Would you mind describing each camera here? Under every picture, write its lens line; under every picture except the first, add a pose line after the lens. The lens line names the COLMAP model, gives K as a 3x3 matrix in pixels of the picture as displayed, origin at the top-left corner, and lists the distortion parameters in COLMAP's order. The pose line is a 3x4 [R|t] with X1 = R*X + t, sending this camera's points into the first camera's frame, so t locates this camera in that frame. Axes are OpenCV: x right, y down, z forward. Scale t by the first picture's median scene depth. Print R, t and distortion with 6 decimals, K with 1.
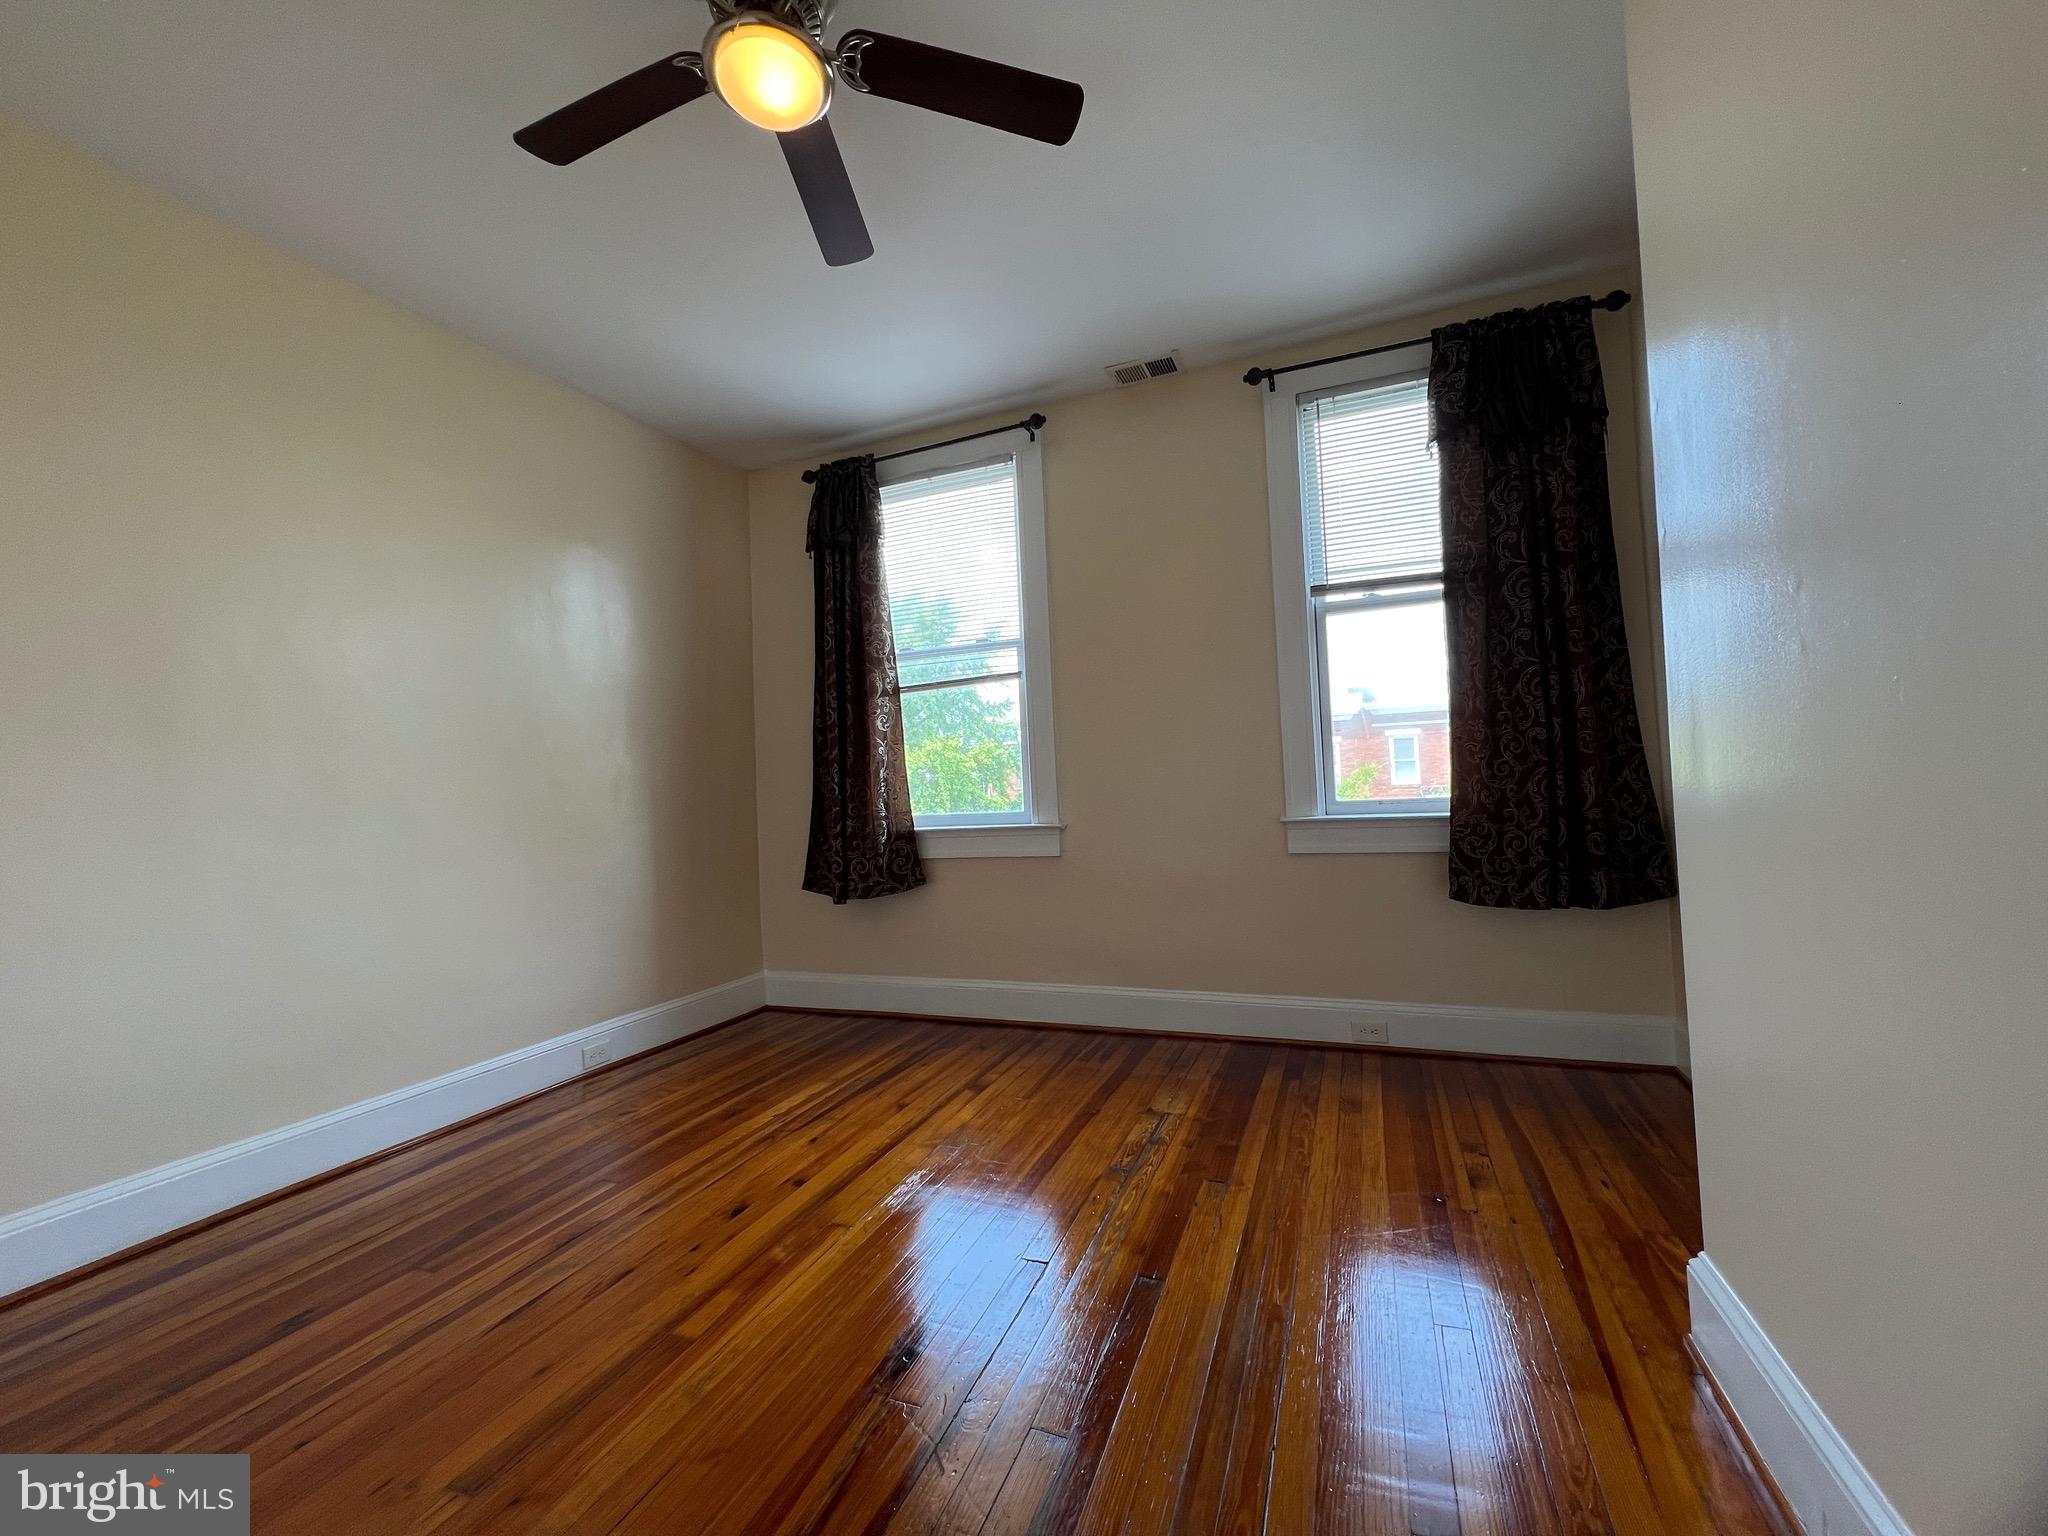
lens RADIAL K [[816.8, 0, 1013.3], [0, 816.8, 768.1], [0, 0, 1]] dist [0.000660, 0.000284]
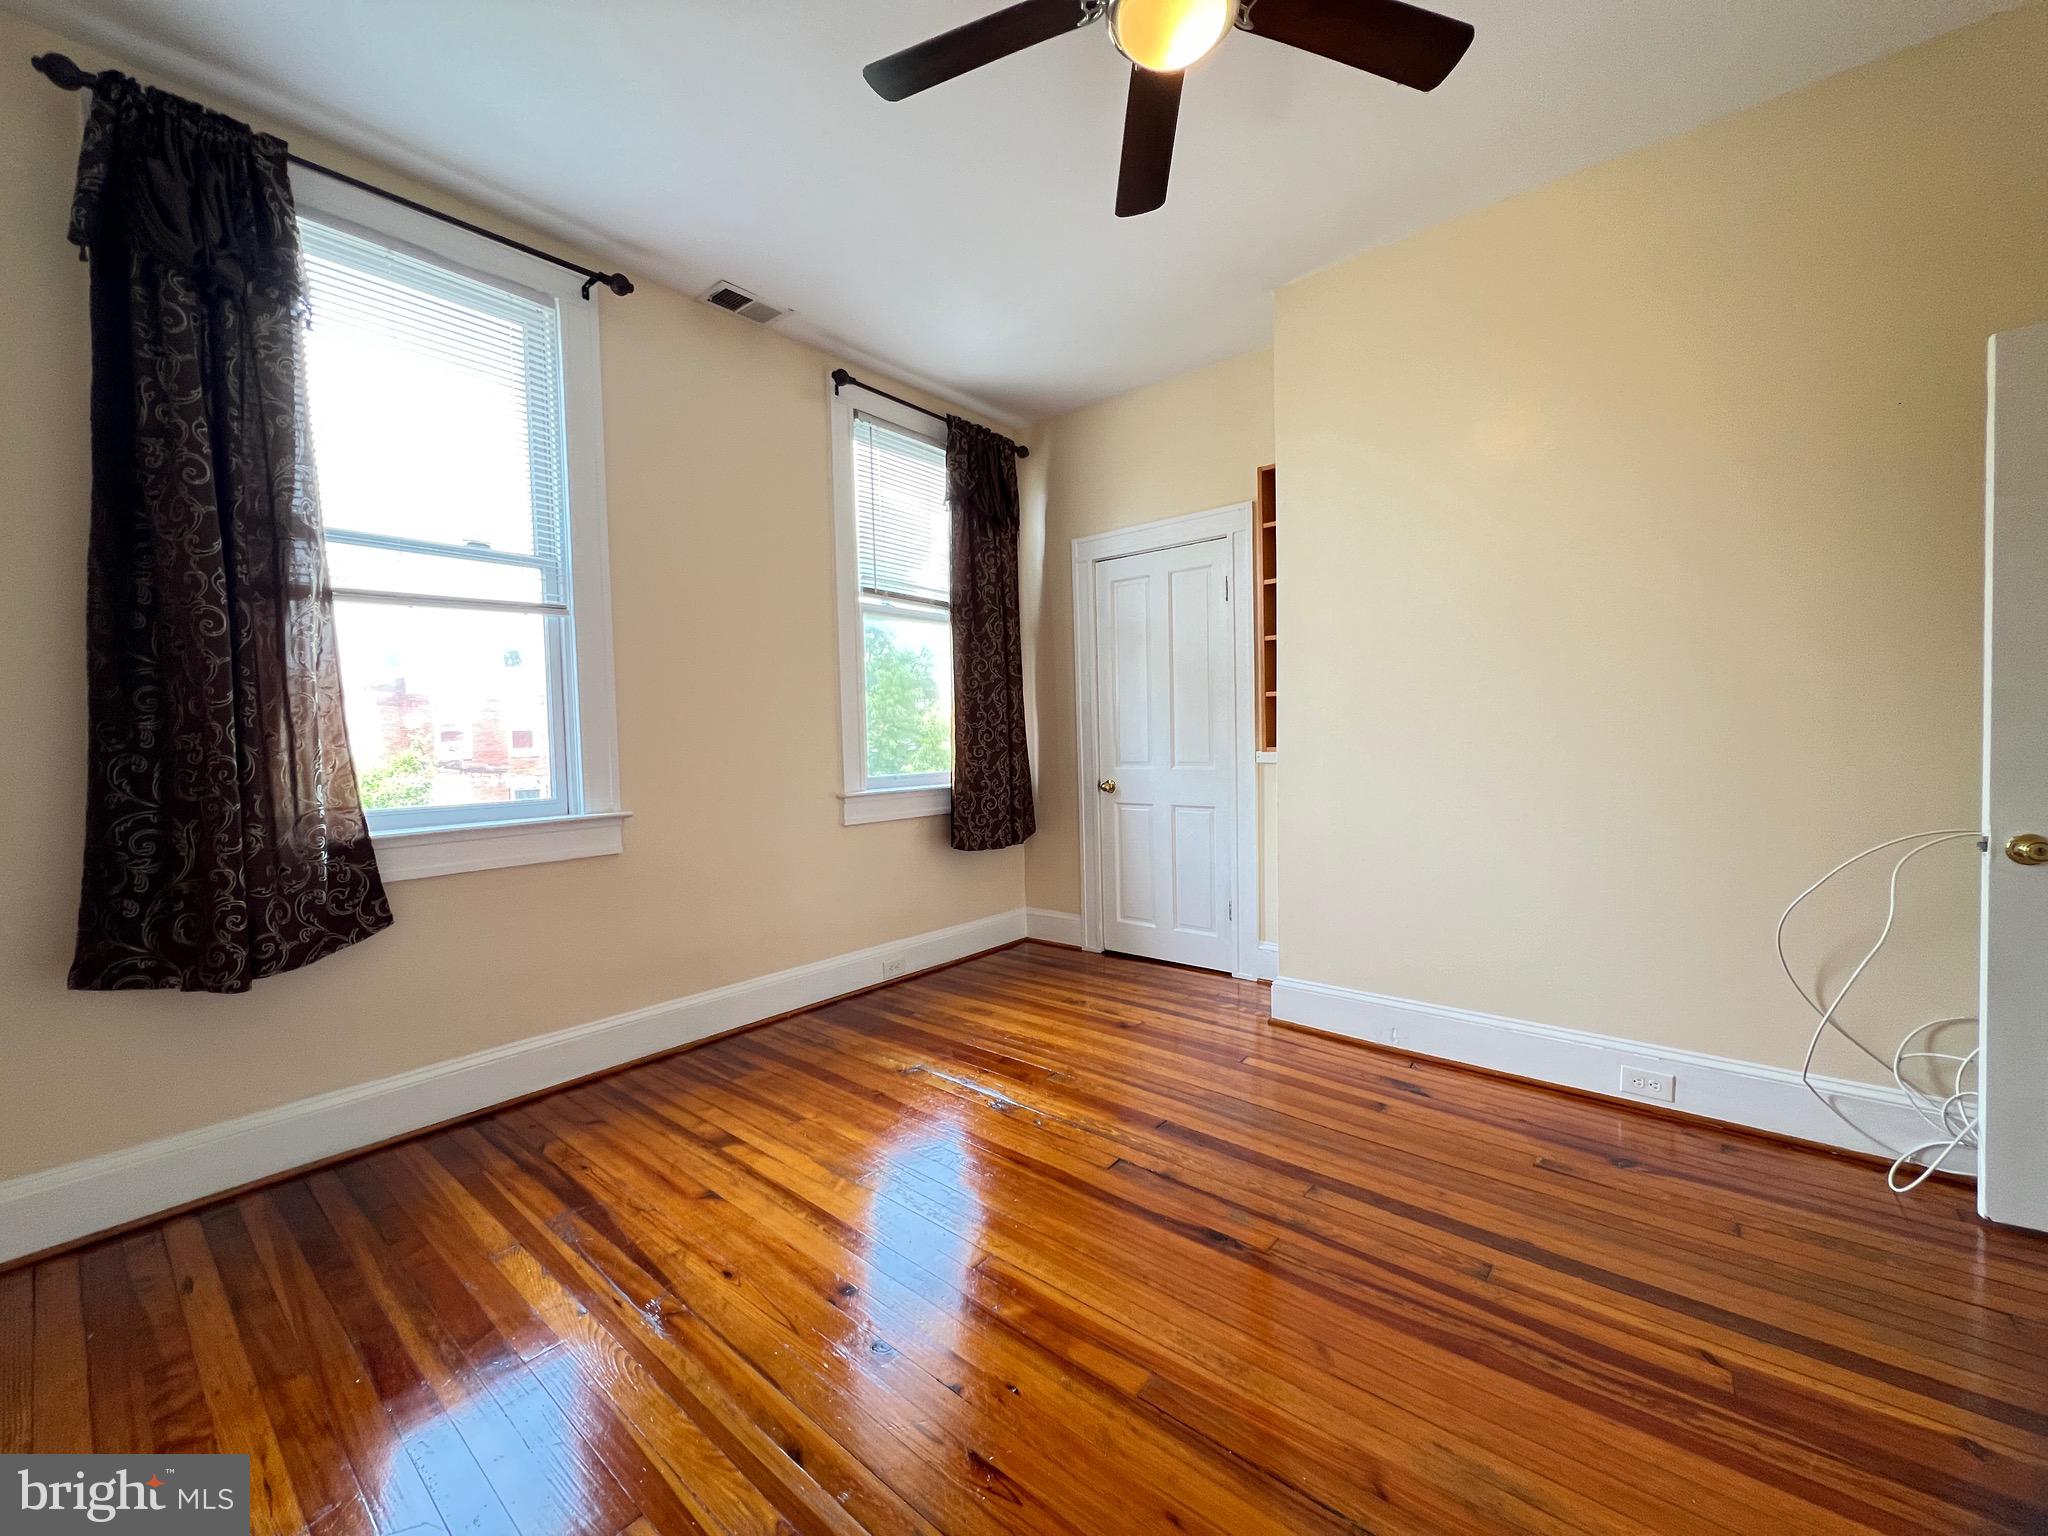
lens RADIAL K [[824.5, 0, 1024.0], [0, 824.5, 768.0], [0, 0, 1]] dist [0.000842, 0.000677]
pose [[0.305008, -0.000860, 0.952349, -0.701545], [-0.020992, 0.999751, 0.007626, 0.014731], [-0.952118, -0.022318, 0.304914, 0.471680]]
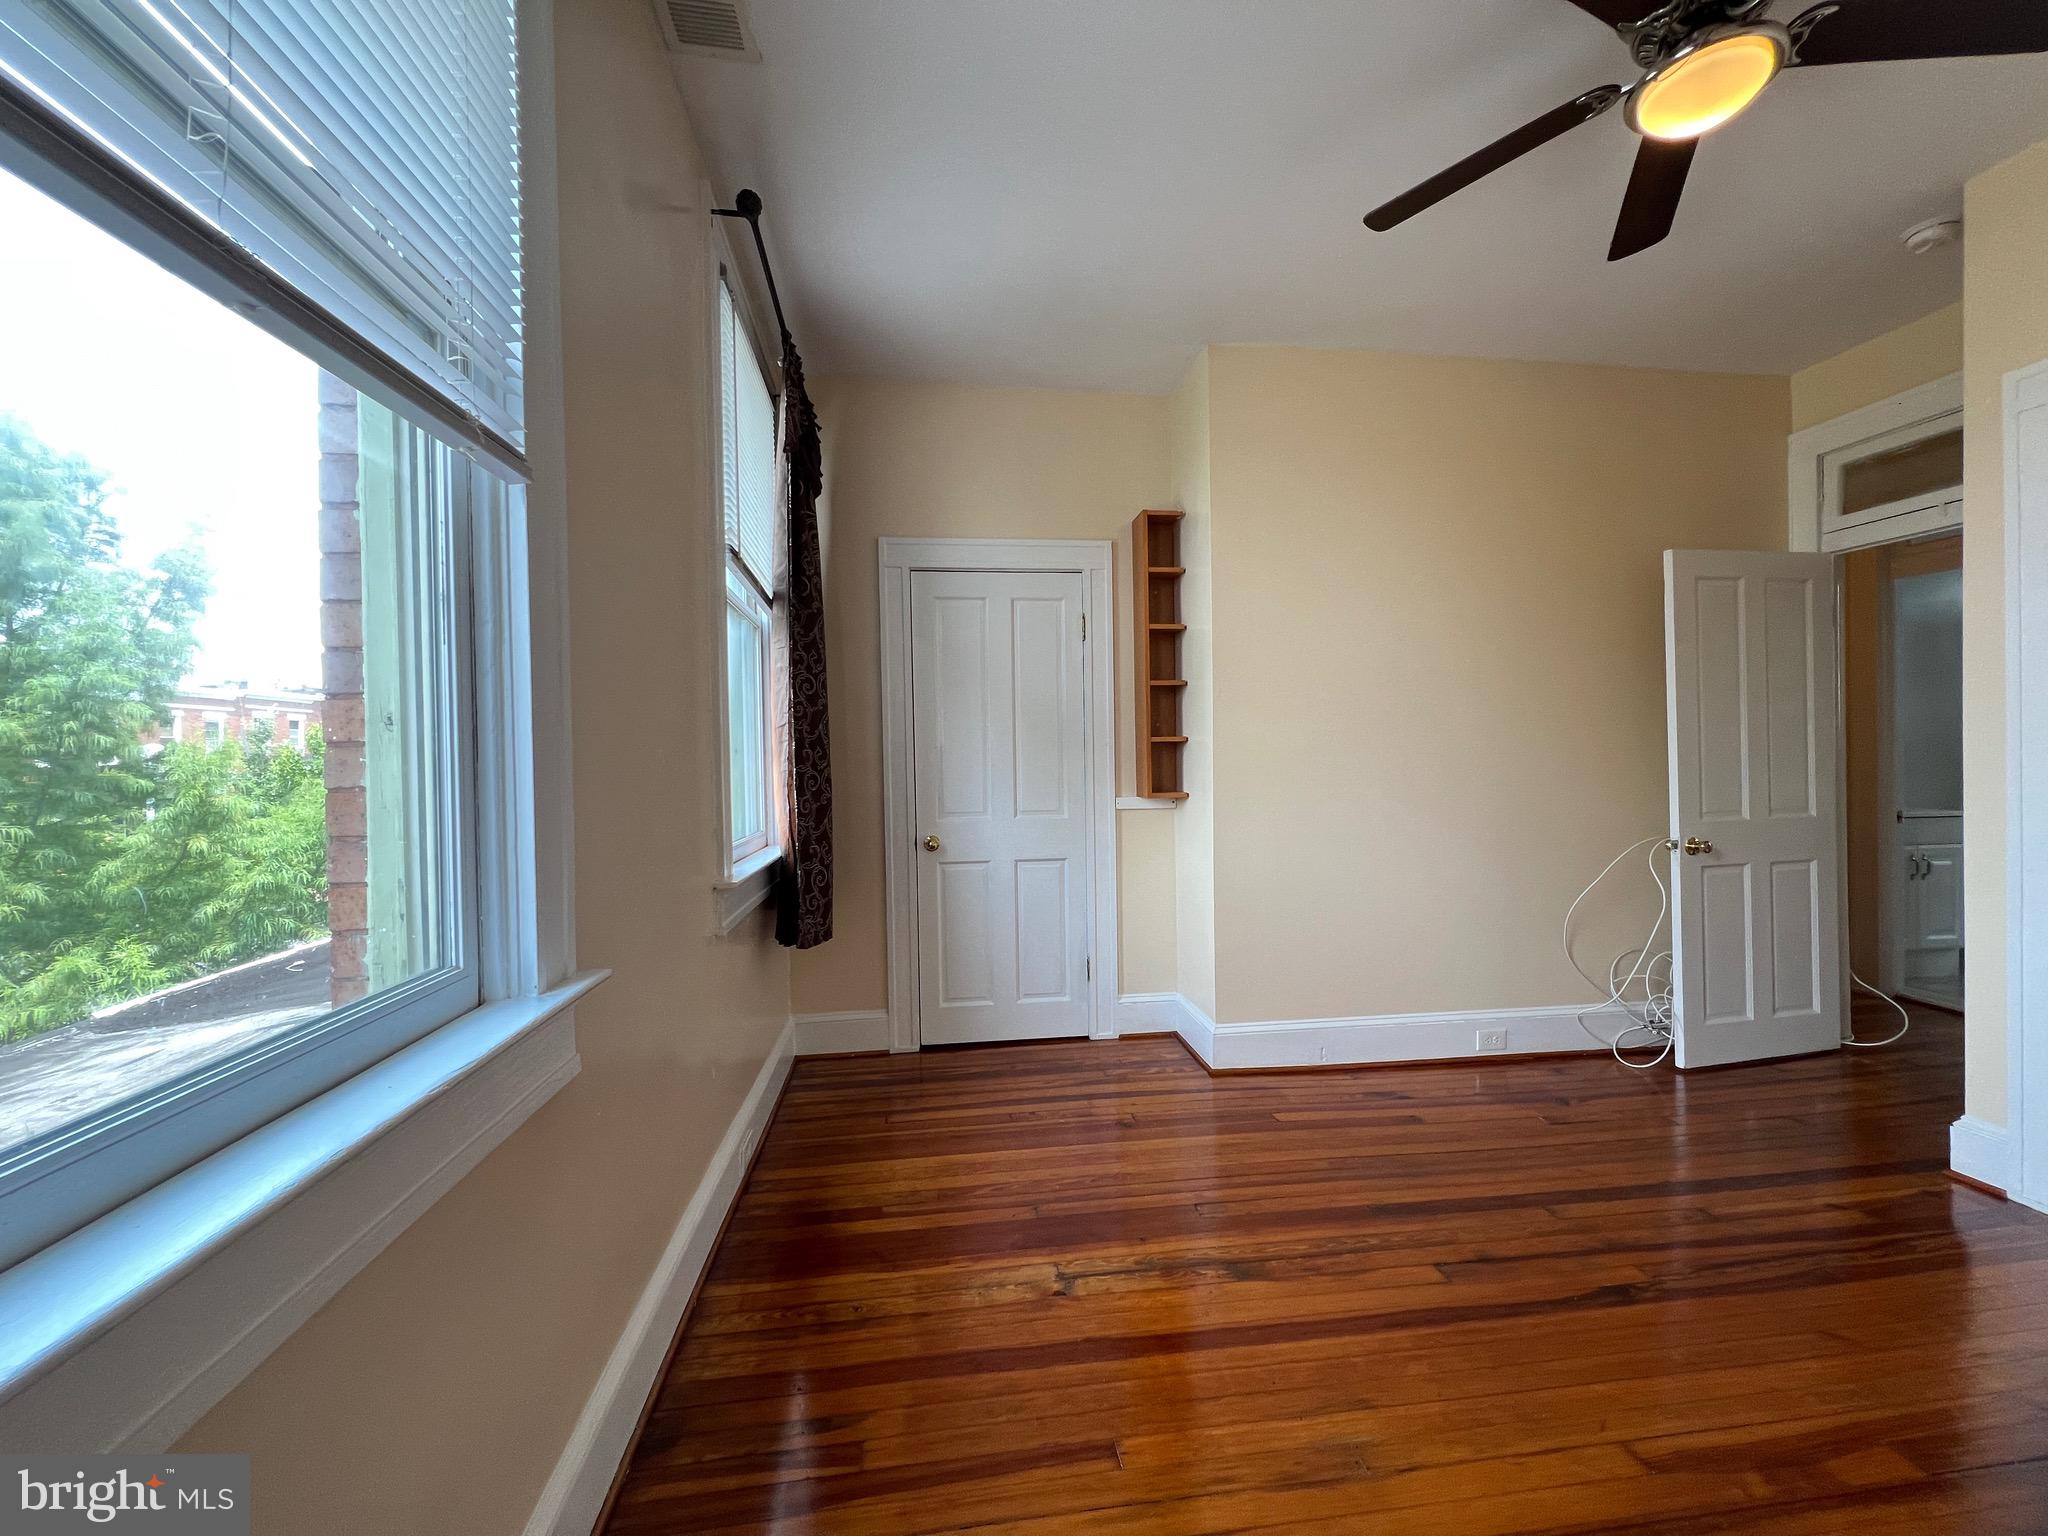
lens RADIAL K [[824.5, 0, 1024.0], [0, 824.5, 768.0], [0, 0, 1]] dist [0.000842, 0.000677]
pose [[-0.497231, 0.046935, 0.866348, -0.394367], [0.011039, 0.998797, -0.047775, 0.004659], [-0.867548, -0.014192, -0.497151, 1.216225]]
